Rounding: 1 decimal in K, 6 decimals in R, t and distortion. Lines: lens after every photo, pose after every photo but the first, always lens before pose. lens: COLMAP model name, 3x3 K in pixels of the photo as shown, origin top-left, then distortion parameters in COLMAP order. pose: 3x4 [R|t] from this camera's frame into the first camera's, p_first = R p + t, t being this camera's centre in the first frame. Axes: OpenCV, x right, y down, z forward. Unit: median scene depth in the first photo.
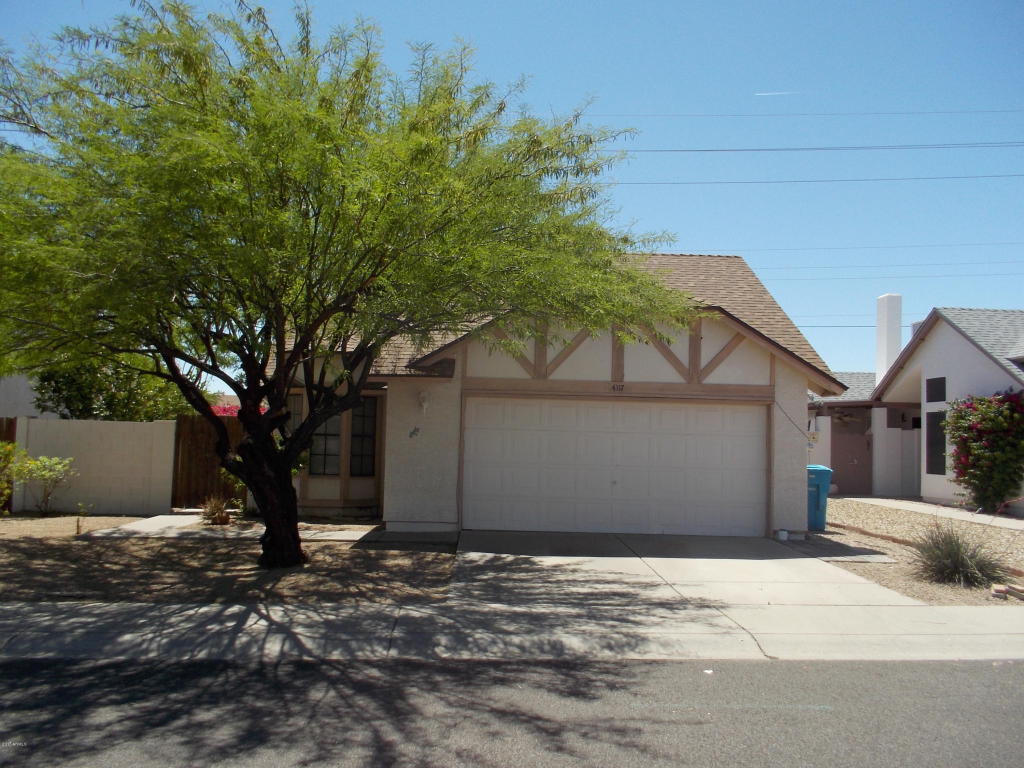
lens RADIAL K [[874.0, 0, 510.5], [0, 874.0, 397.5], [0, 0, 1]] dist [0.066724, -0.100983]
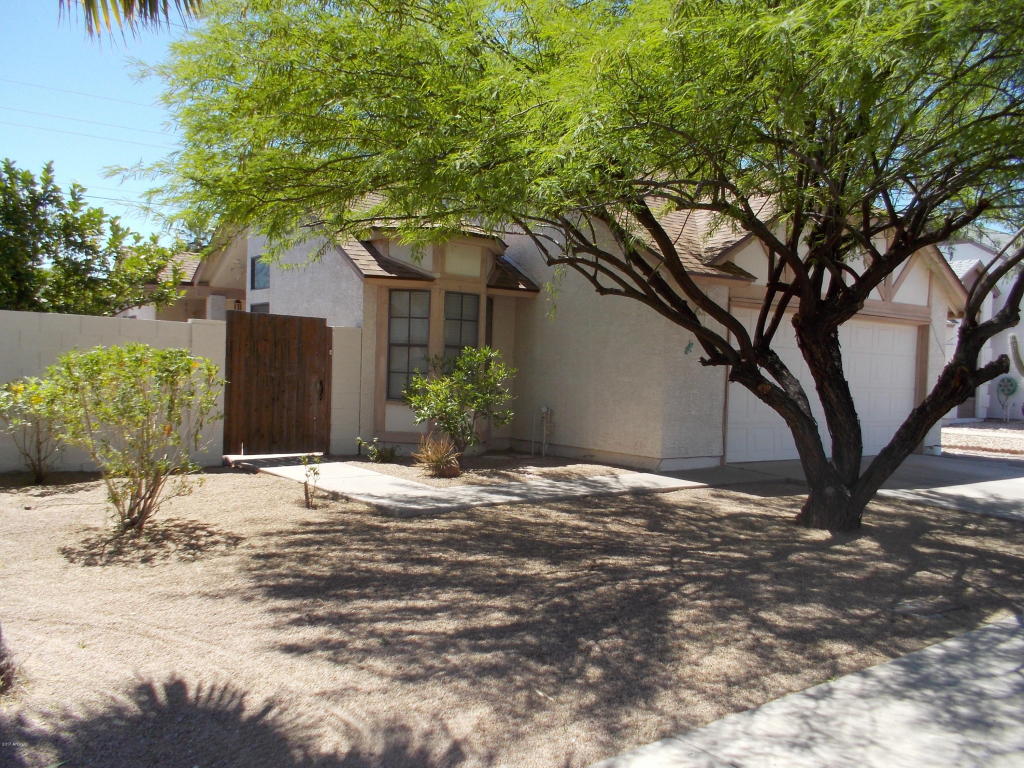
lens RADIAL K [[874.0, 0, 510.5], [0, 874.0, 397.5], [0, 0, 1]] dist [0.066724, -0.100983]
pose [[0.820808, -0.016385, 0.570970, -0.693355], [-0.041870, 0.995174, 0.088748, 0.021106], [-0.569668, -0.096752, 0.816160, 0.428723]]
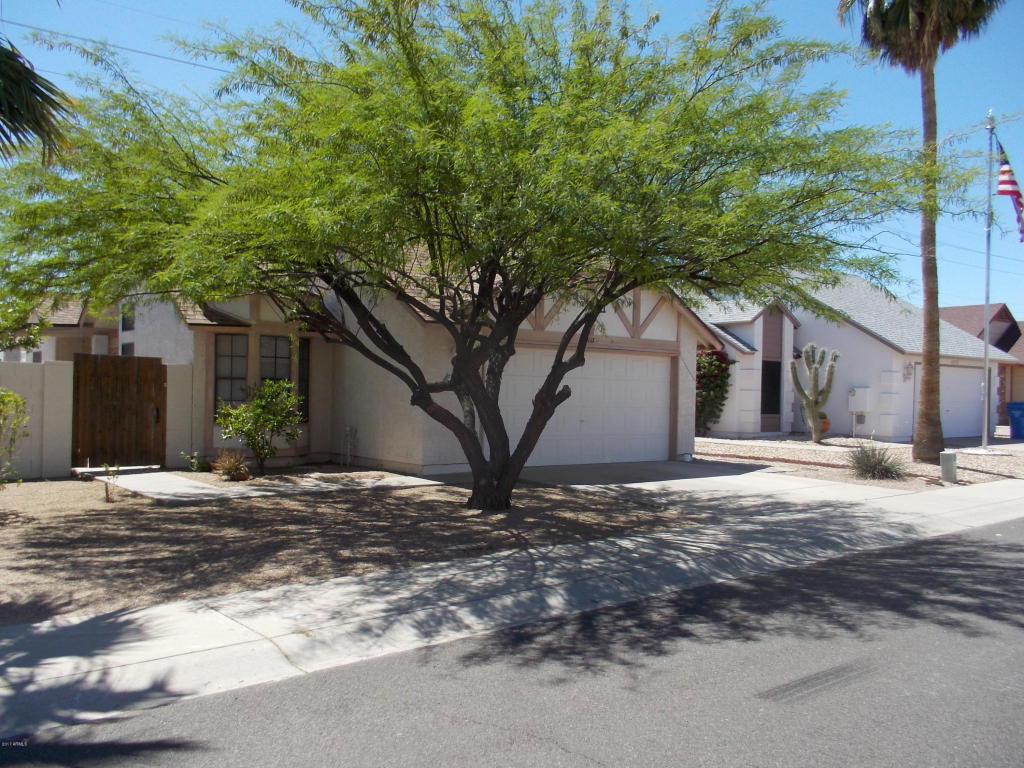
lens RADIAL K [[874.0, 0, 510.5], [0, 874.0, 397.5], [0, 0, 1]] dist [0.066724, -0.100983]
pose [[0.795888, -0.011464, 0.605335, -0.664037], [-0.032441, 0.997577, 0.061544, -0.002878], [-0.604574, -0.068620, 0.793588, 0.136078]]
